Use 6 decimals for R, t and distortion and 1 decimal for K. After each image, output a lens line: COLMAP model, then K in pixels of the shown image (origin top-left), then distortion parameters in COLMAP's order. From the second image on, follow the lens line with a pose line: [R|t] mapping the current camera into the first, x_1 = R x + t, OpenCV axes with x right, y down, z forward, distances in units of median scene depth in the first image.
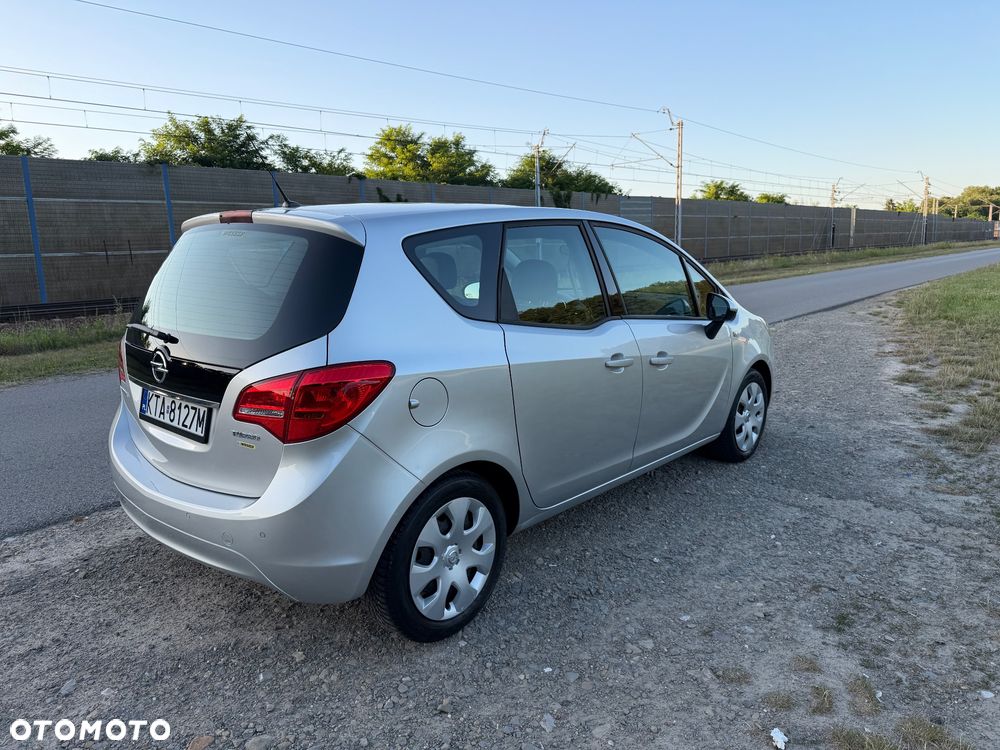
lens RADIAL K [[698.4, 0, 498.9], [0, 698.4, 384.0], [0, 0, 1]] dist [0.042536, -0.053124]
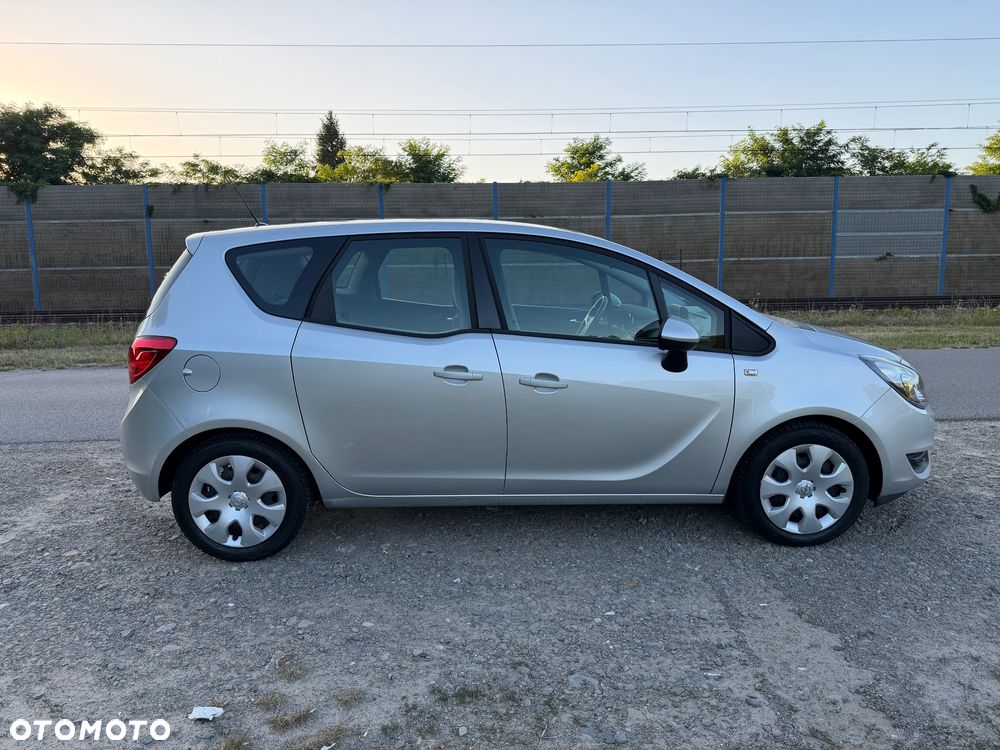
lens RADIAL K [[698.4, 0, 504.2], [0, 698.4, 382.0], [0, 0, 1]] dist [0.042536, -0.053124]
pose [[0.687731, 0.133527, -0.713580, 0.774669], [-0.143303, 0.988568, 0.046871, -0.063930], [0.711682, 0.070023, 0.699004, 0.291400]]
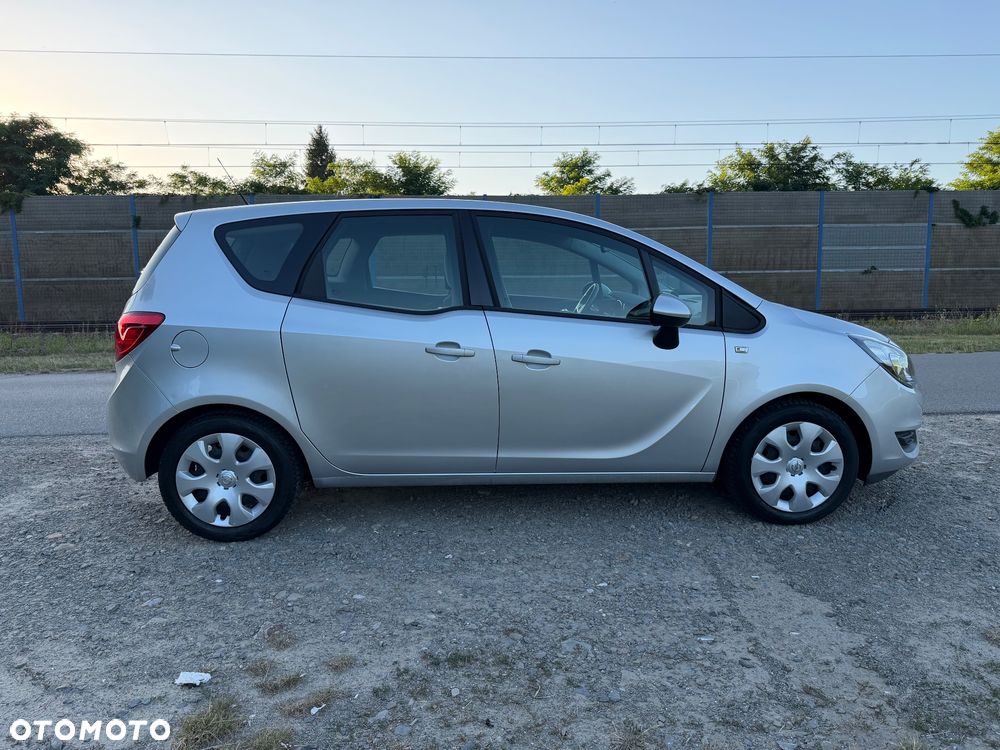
lens RADIAL K [[698.4, 0, 508.4], [0, 698.4, 388.1], [0, 0, 1]] dist [0.042536, -0.053124]
pose [[0.702344, 0.123316, -0.701075, 0.777249], [-0.143651, 0.989171, 0.030079, -0.016693], [0.697192, 0.079584, 0.712453, 0.294802]]
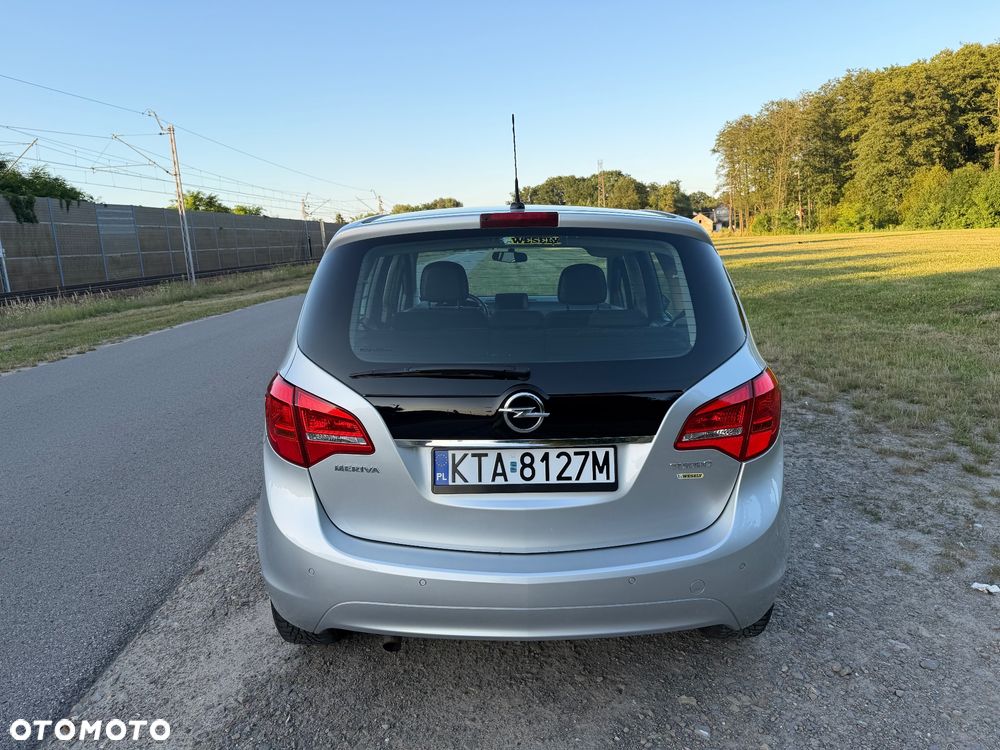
lens RADIAL K [[698.4, 0, 506.0], [0, 698.4, 374.2], [0, 0, 1]] dist [0.042536, -0.053124]
pose [[0.749041, -0.133854, 0.648861, -0.649038], [0.152880, 0.987868, 0.027304, -0.058331], [-0.644643, 0.078746, 0.760417, 0.279586]]
